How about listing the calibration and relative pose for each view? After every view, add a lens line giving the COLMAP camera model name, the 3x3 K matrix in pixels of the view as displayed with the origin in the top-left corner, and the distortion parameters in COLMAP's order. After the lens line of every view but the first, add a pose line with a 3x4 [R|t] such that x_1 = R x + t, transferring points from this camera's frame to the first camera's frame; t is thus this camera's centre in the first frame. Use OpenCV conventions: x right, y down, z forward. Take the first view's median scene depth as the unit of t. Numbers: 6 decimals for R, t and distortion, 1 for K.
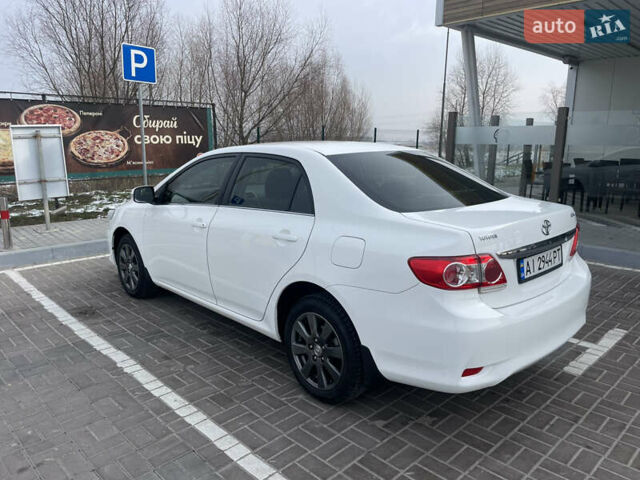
lens RADIAL K [[488.9, 0, 323.9], [0, 488.9, 239.4], [0, 0, 1]] dist [0.066001, -0.102624]
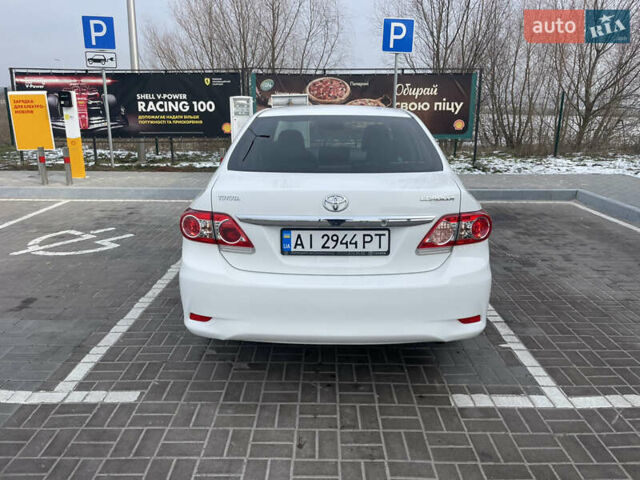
lens RADIAL K [[488.9, 0, 323.9], [0, 488.9, 239.4], [0, 0, 1]] dist [0.066001, -0.102624]
pose [[0.711283, 0.183904, -0.678422, 0.318792], [-0.142454, 0.982853, 0.117074, -0.018245], [0.688320, 0.013371, 0.725284, 0.105505]]
